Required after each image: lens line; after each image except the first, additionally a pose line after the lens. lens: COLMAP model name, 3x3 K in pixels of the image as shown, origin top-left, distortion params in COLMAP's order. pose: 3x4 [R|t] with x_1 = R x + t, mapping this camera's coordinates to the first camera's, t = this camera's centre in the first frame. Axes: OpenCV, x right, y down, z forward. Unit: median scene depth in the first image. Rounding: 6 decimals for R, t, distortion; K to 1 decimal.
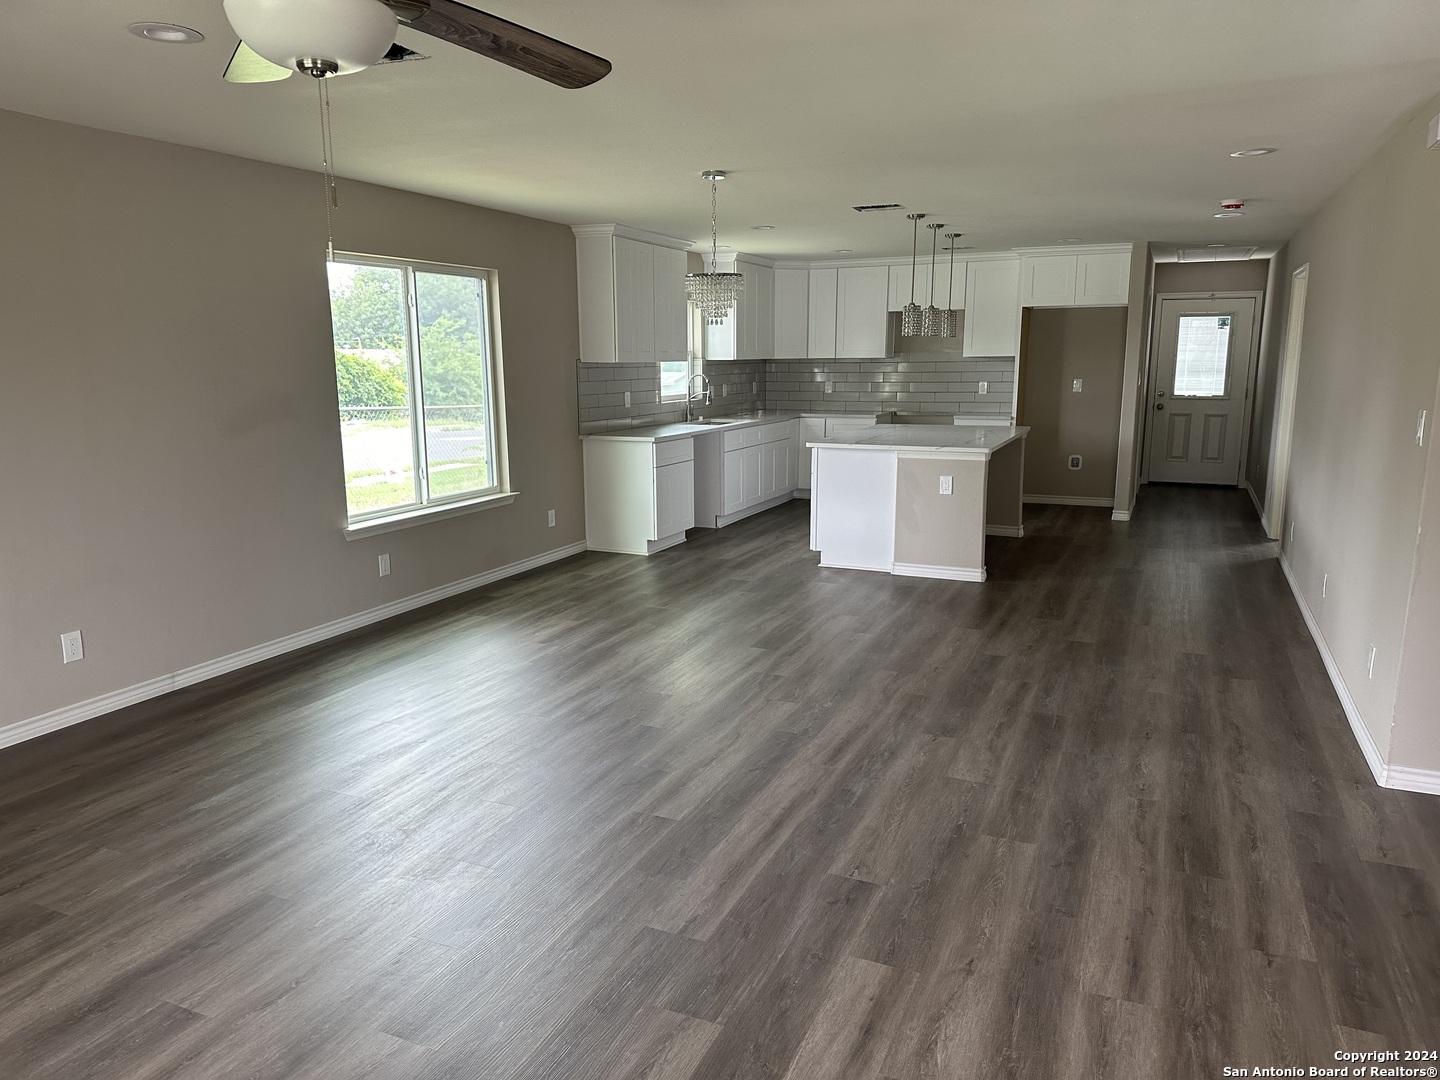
lens RADIAL K [[965.4, 0, 720.0], [0, 965.4, 540.0], [0, 0, 1]] dist [0.002823, 0.000372]
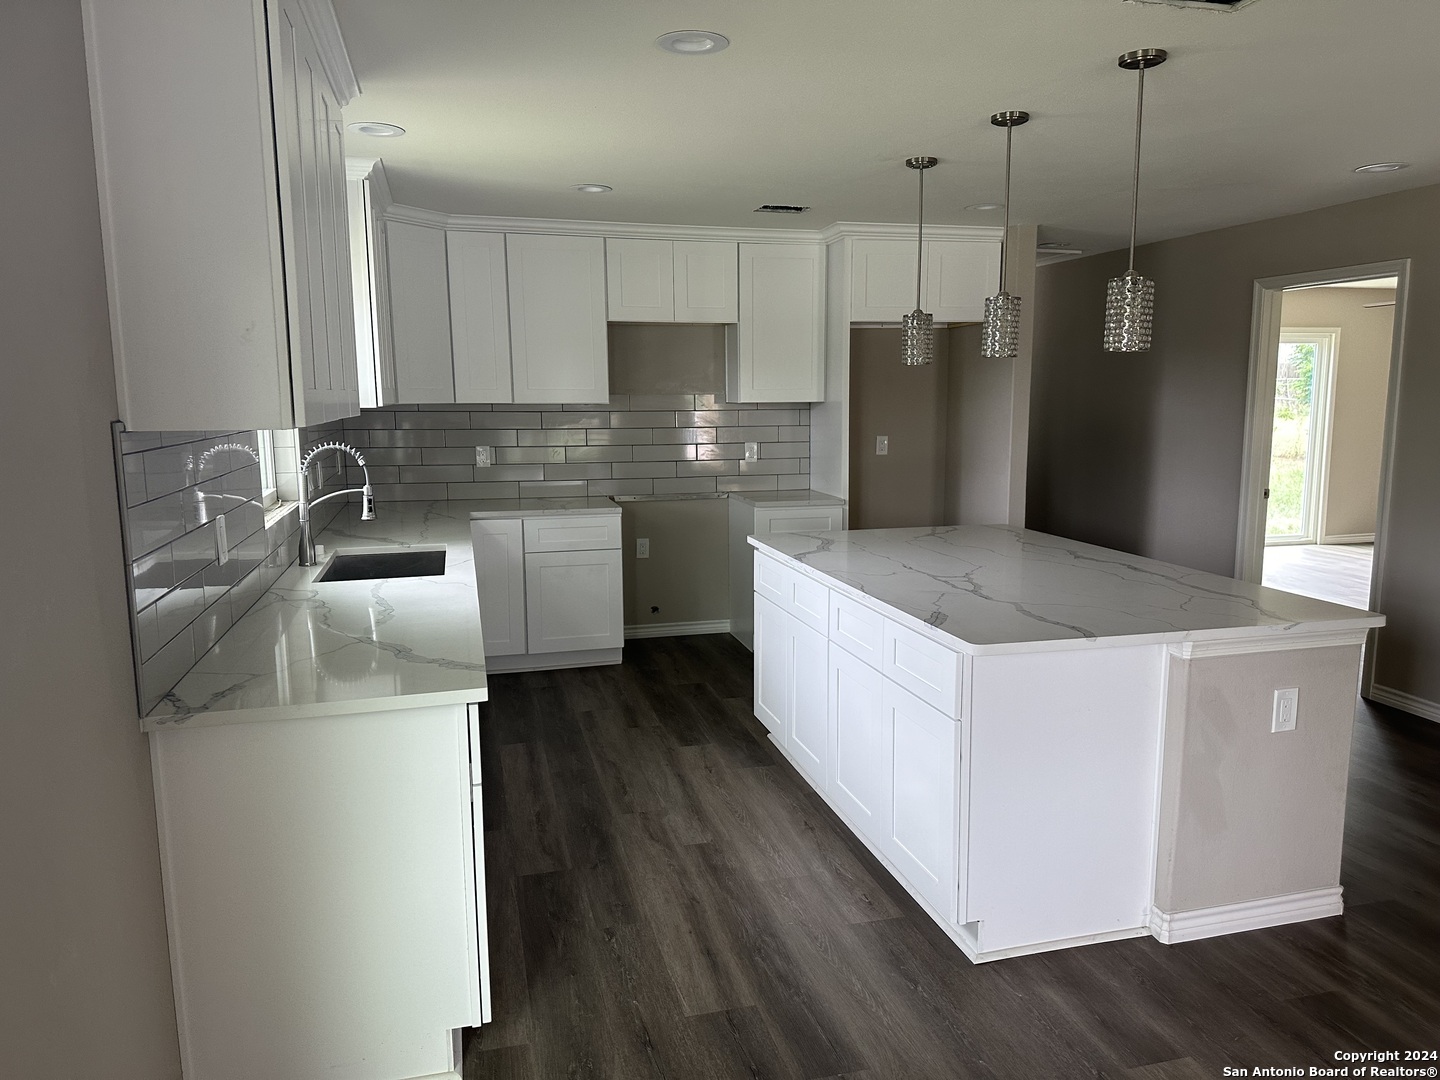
lens RADIAL K [[965.4, 0, 720.0], [0, 965.4, 540.0], [0, 0, 1]] dist [0.002823, 0.000372]
pose [[0.773666, -0.086419, 0.627673, -0.143827], [0.113856, 0.993491, -0.003552, -0.106857], [-0.623280, 0.074212, 0.778469, 0.562459]]
